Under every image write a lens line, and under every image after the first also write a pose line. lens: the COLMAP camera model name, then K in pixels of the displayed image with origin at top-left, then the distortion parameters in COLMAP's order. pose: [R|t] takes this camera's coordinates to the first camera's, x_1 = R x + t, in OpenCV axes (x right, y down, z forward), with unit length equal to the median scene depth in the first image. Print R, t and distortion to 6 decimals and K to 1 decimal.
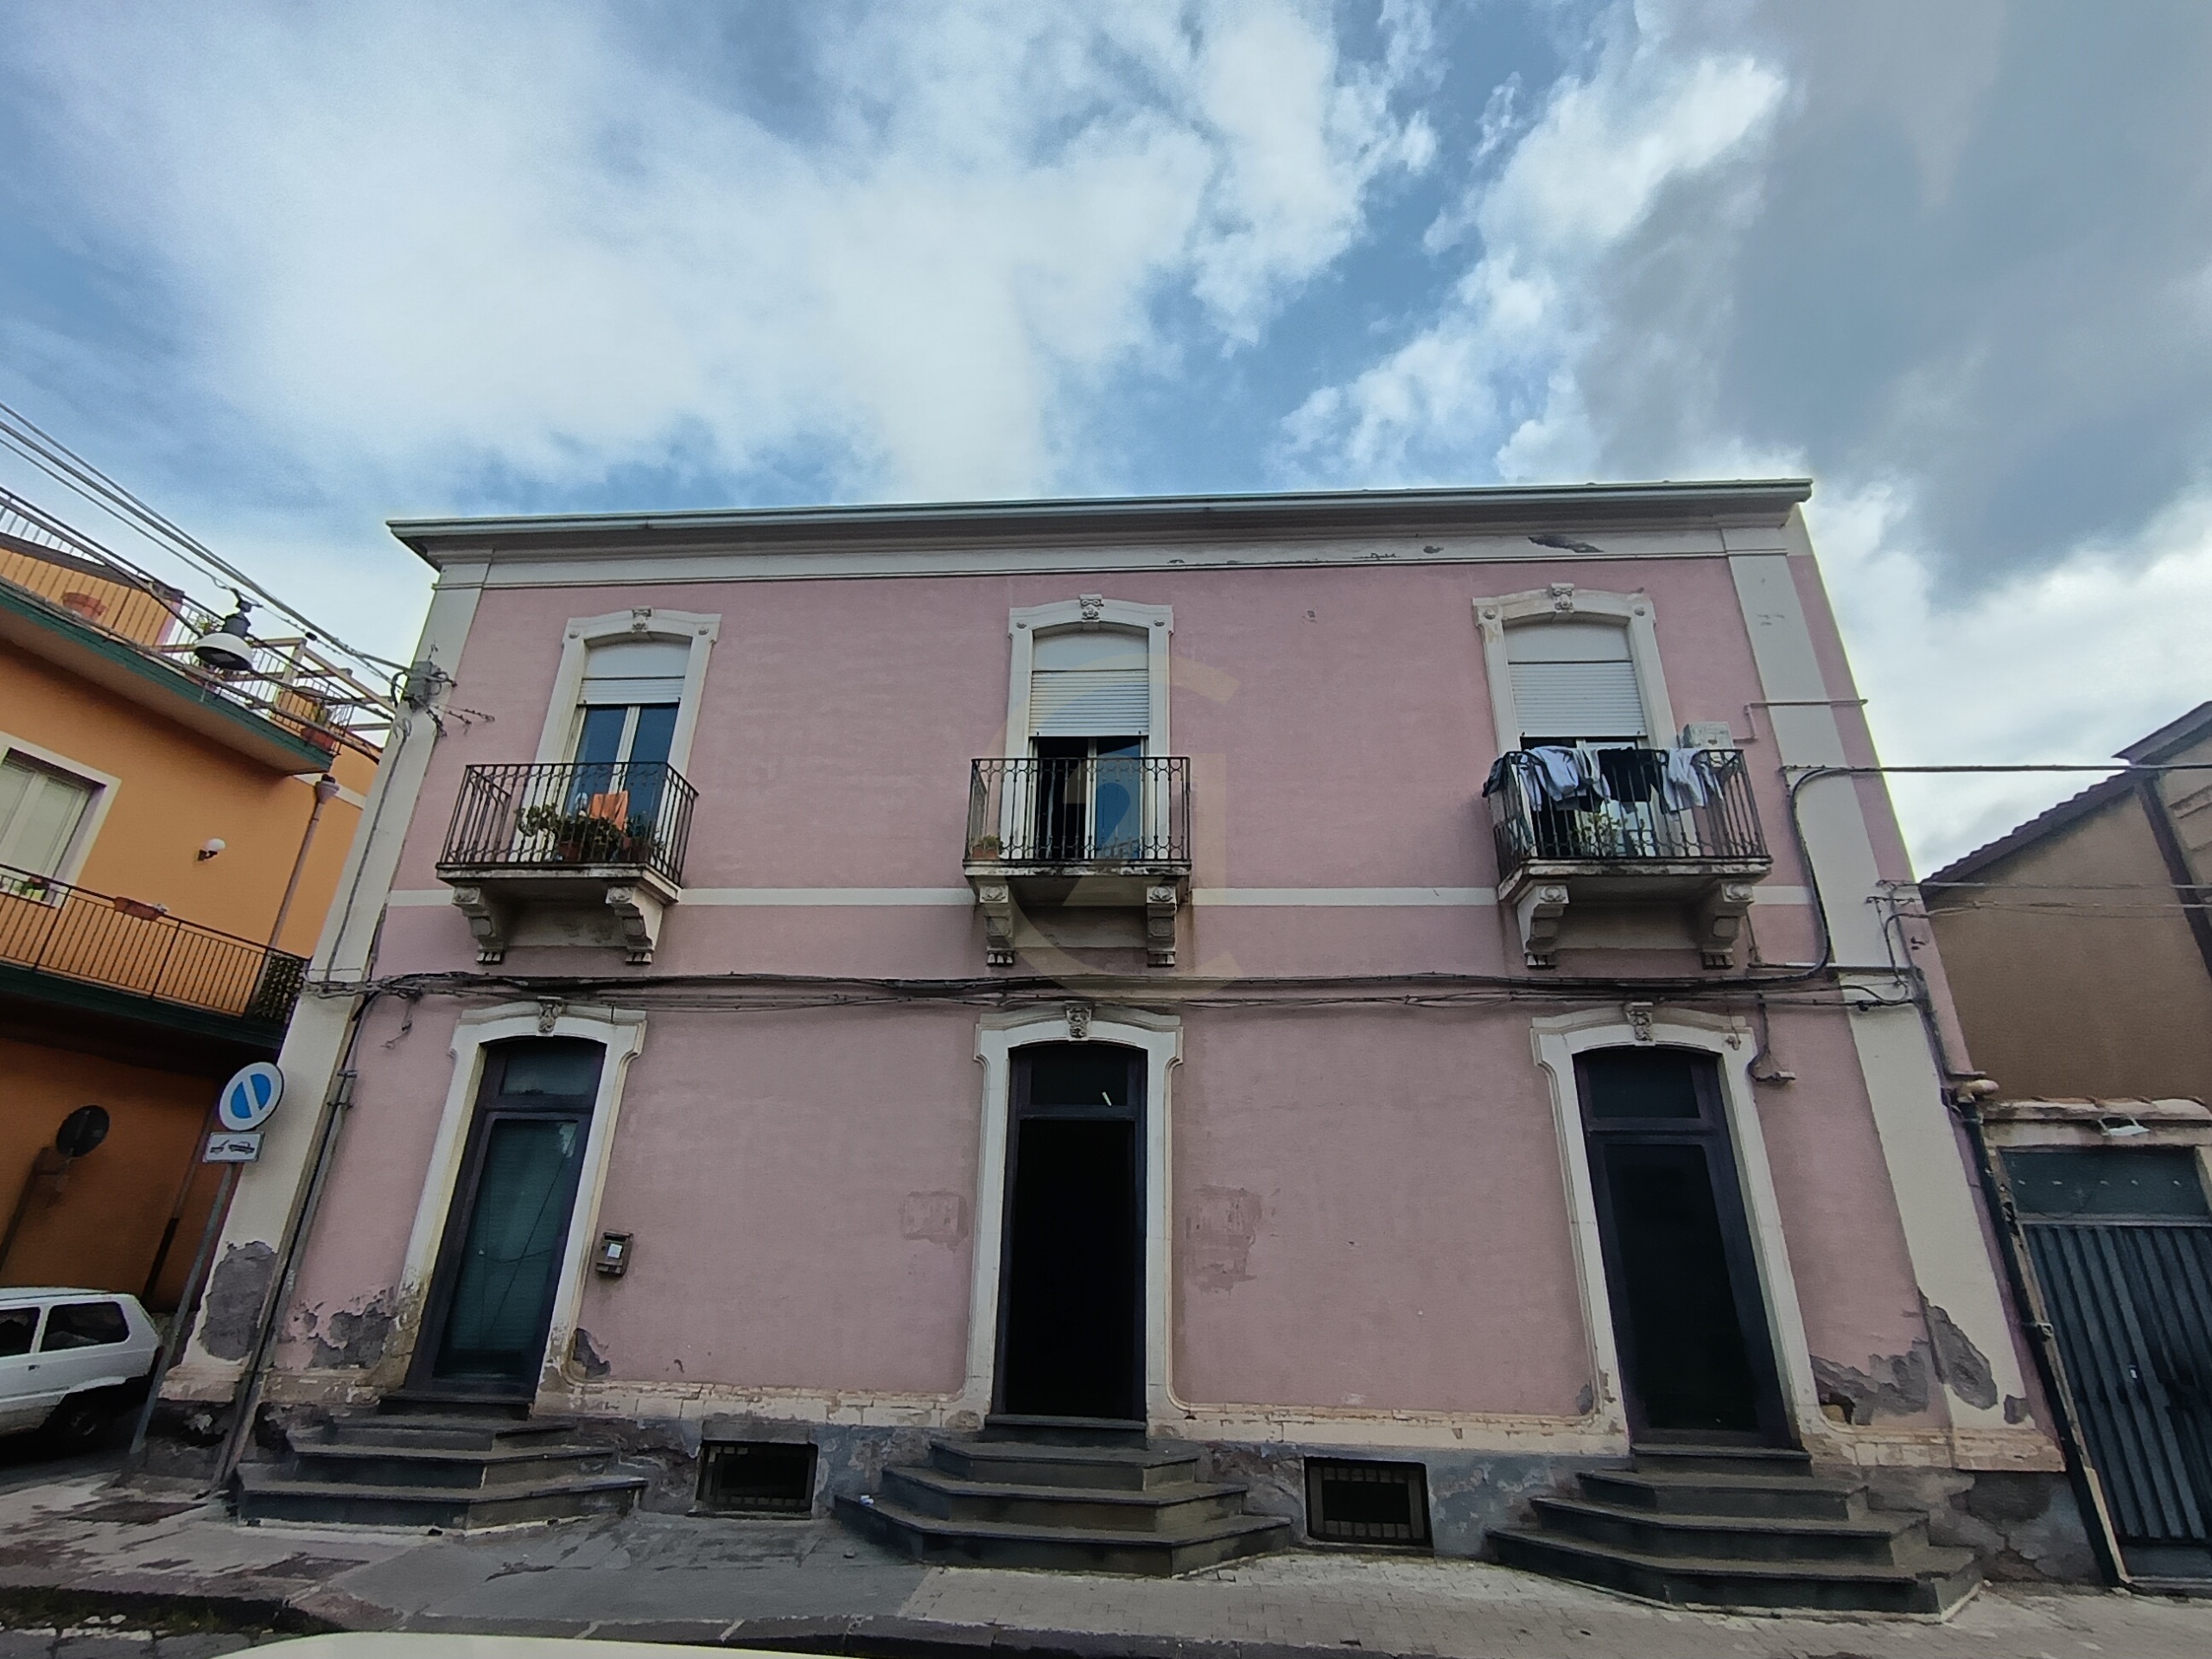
lens RADIAL K [[1044.0, 0, 1097.0], [0, 1044.0, 829.1], [0, 0, 1]] dist [-0.000420, 0.004276]
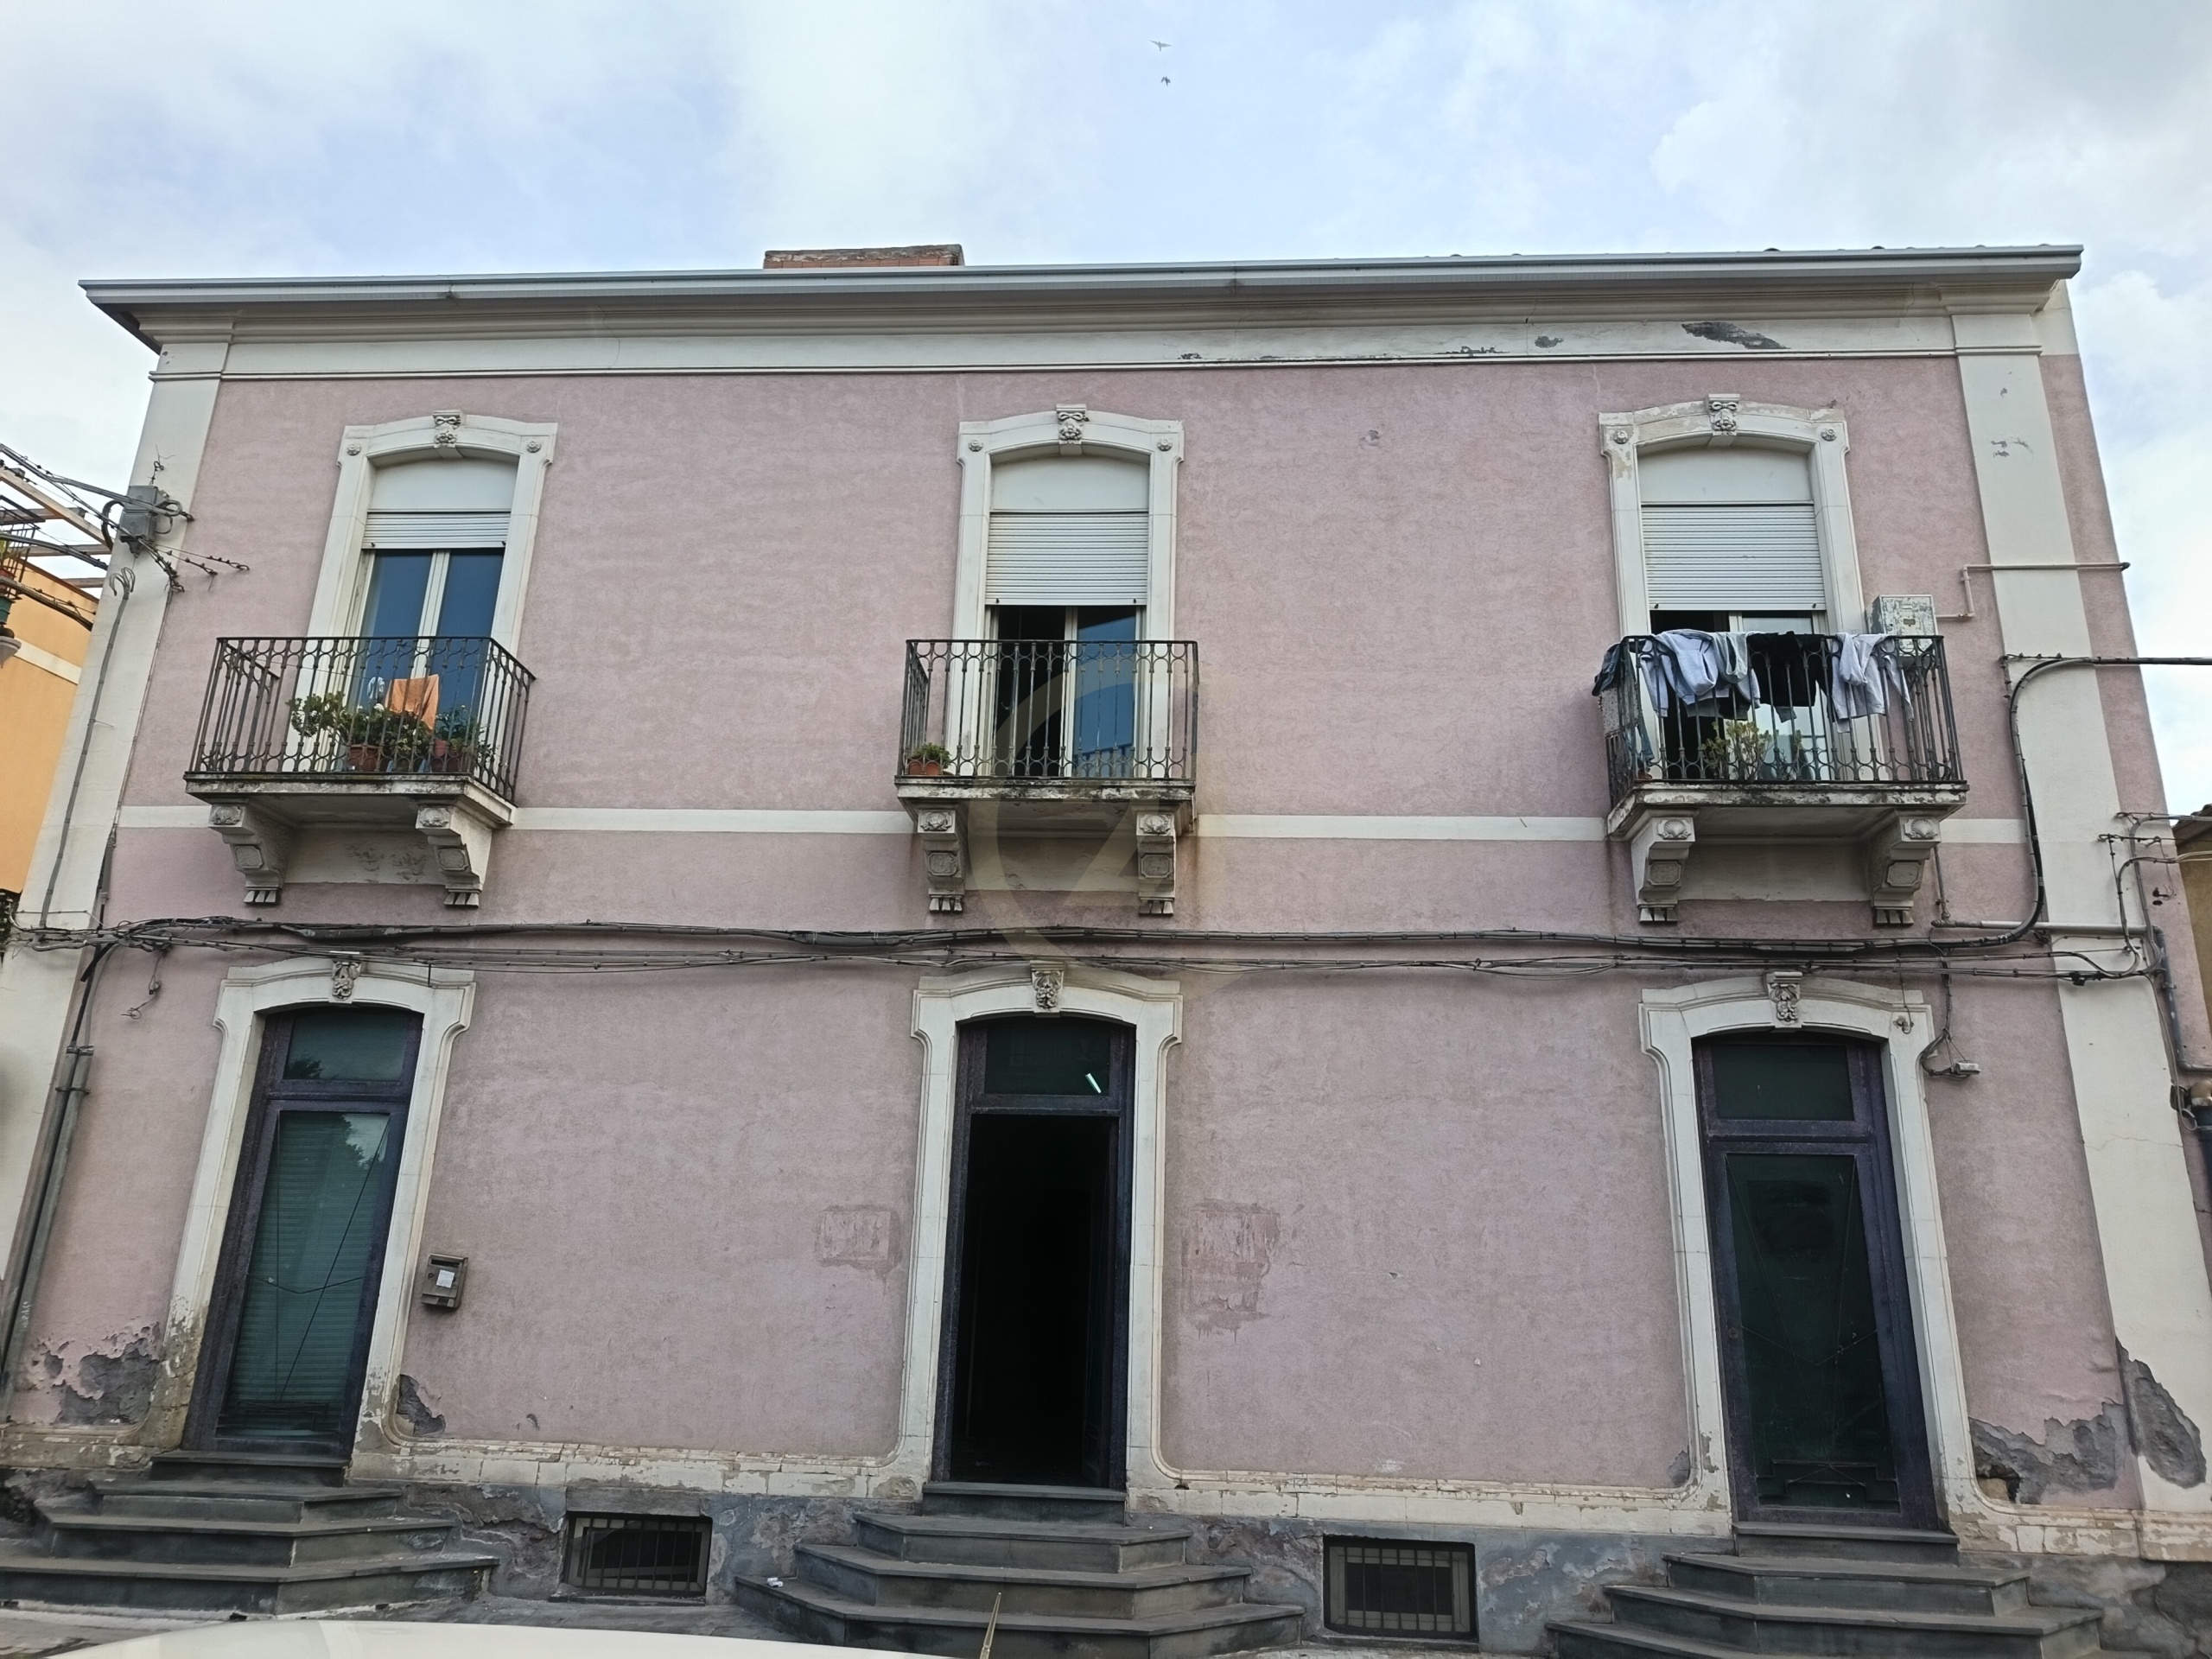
lens RADIAL K [[1515.1, 0, 1106.0], [0, 1515.1, 829.5], [0, 0, 1]] dist [0.032083, -0.016842]
pose [[0.999970, 0.007562, 0.001802, 0.022836], [-0.007698, 0.995528, 0.094154, -0.037748], [-0.001082, -0.094165, 0.995556, -0.095130]]
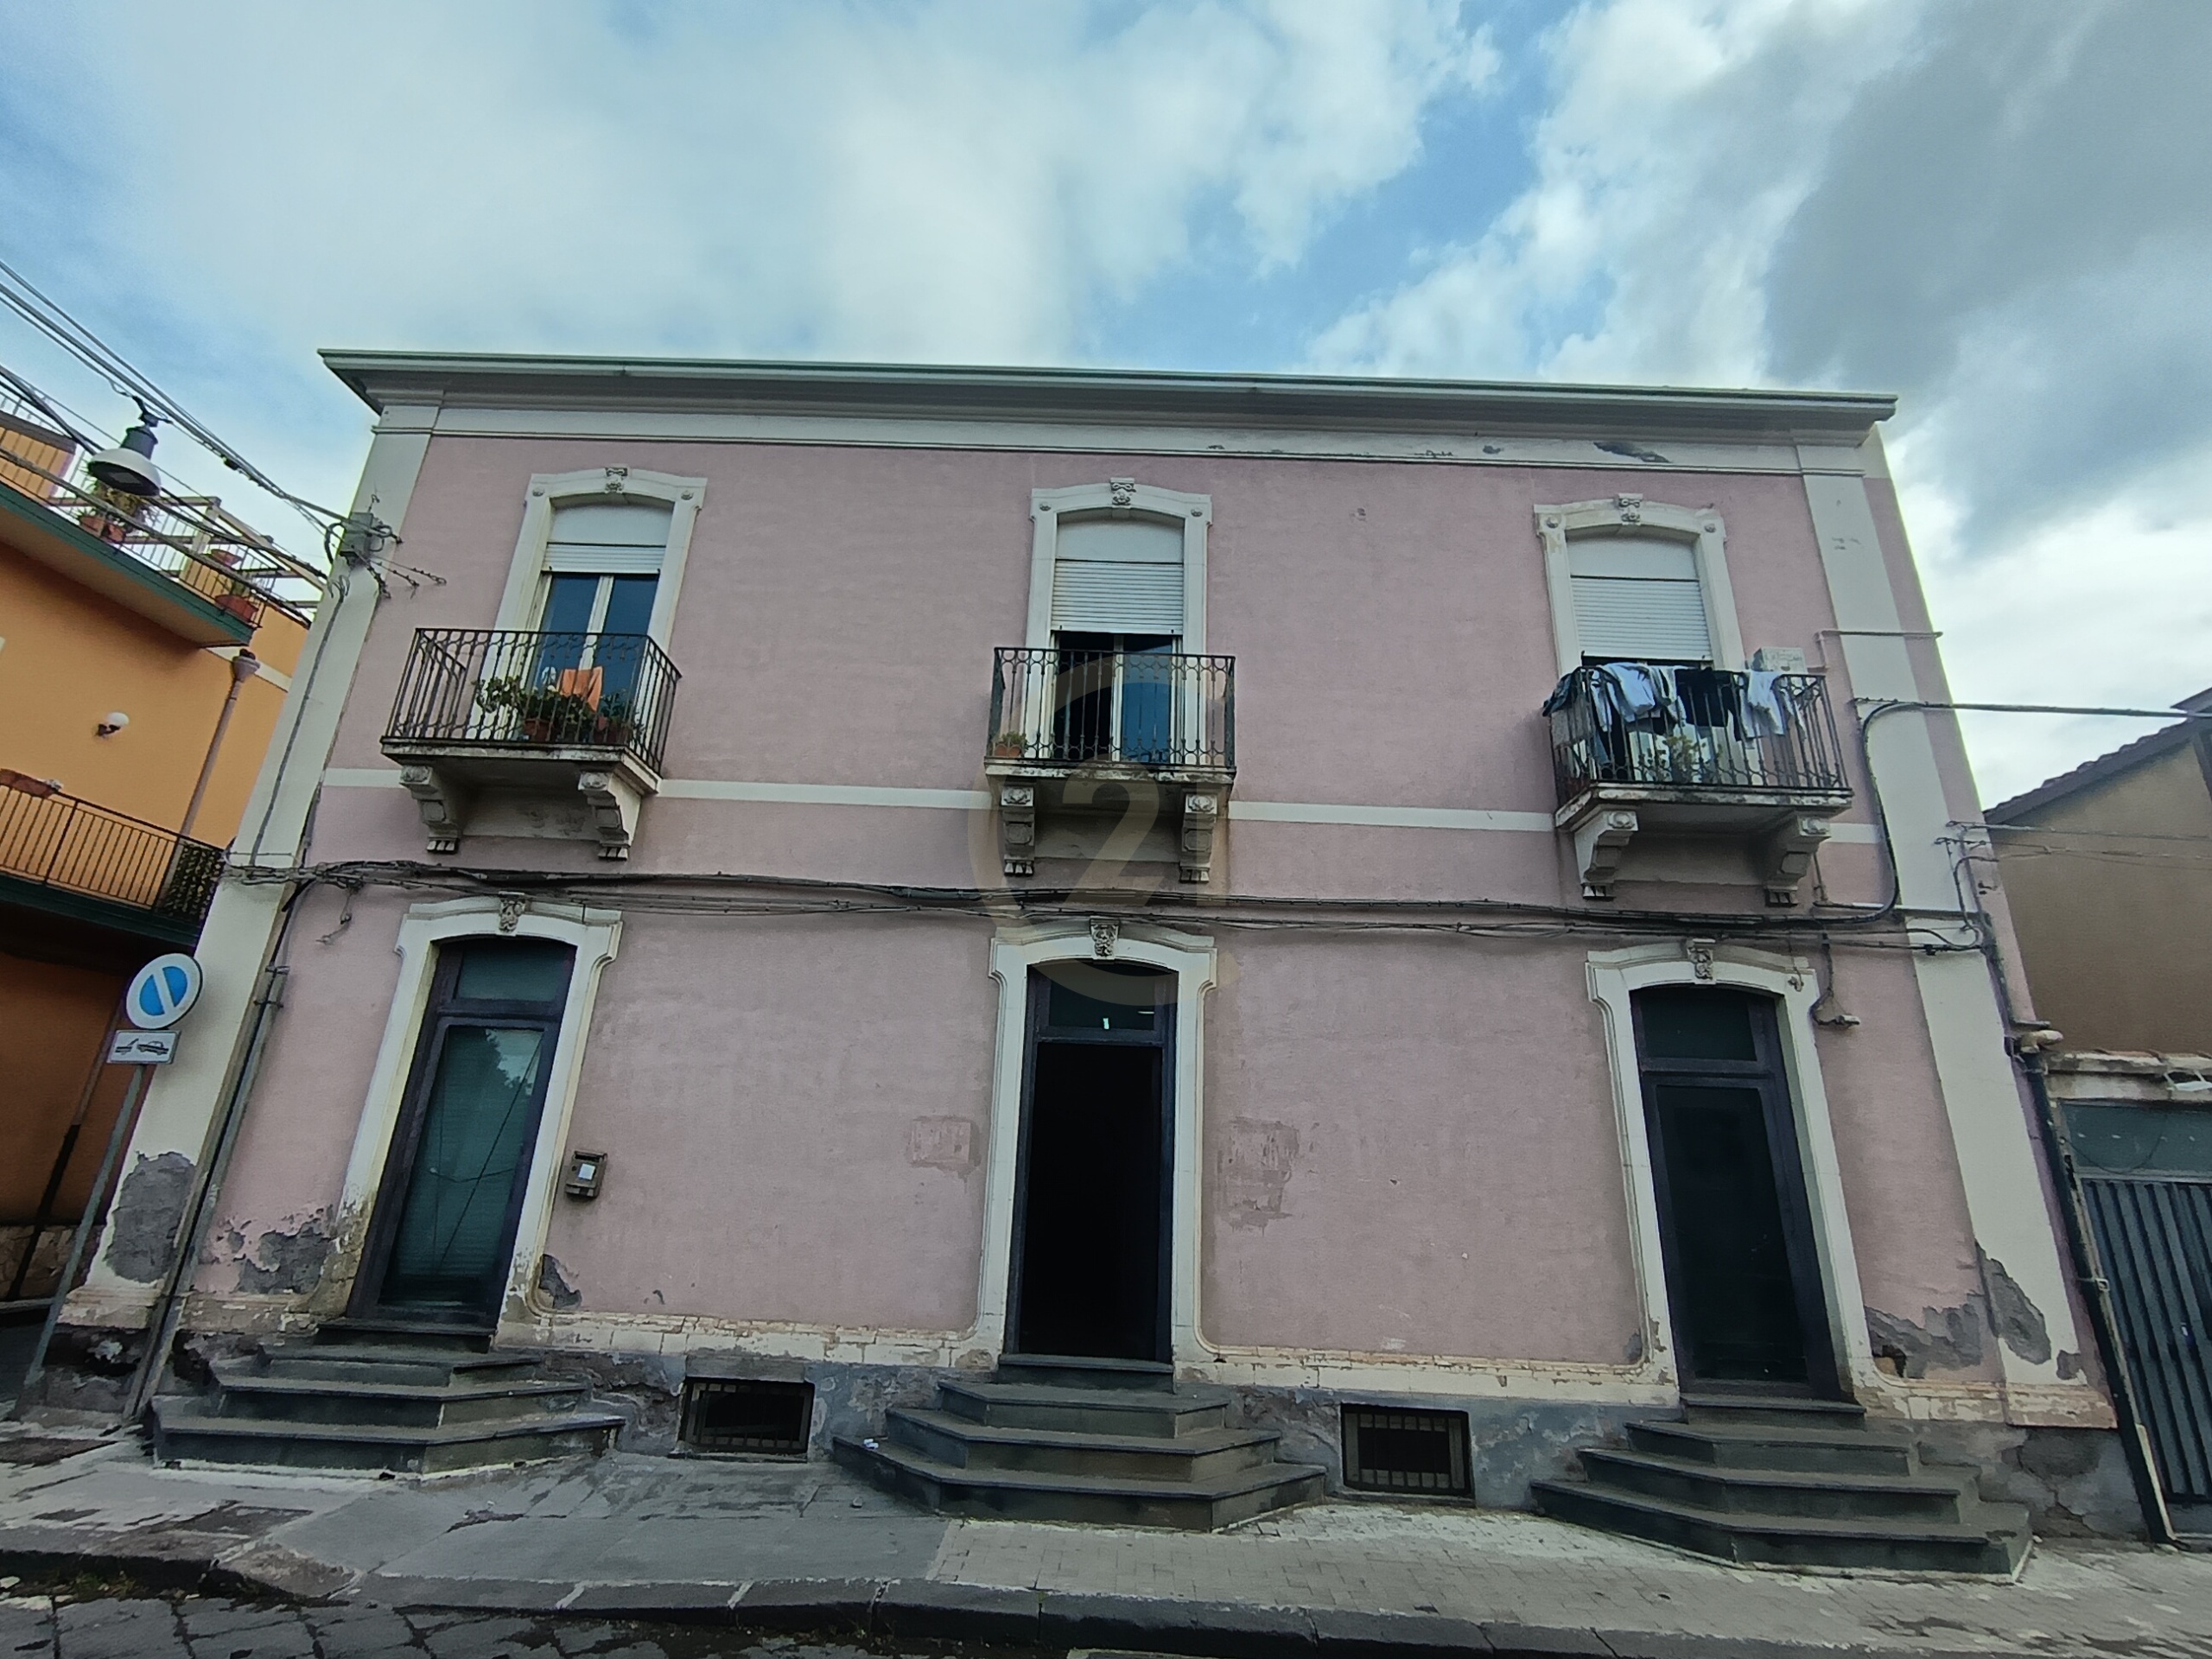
lens RADIAL K [[1044.0, 0, 1097.0], [0, 1044.0, 829.1], [0, 0, 1]] dist [-0.000420, 0.004276]
pose [[0.997787, 0.040206, 0.052955, -0.079510], [-0.043272, 0.997374, 0.058081, 0.035987], [-0.050480, -0.060244, 0.996906, 0.092940]]
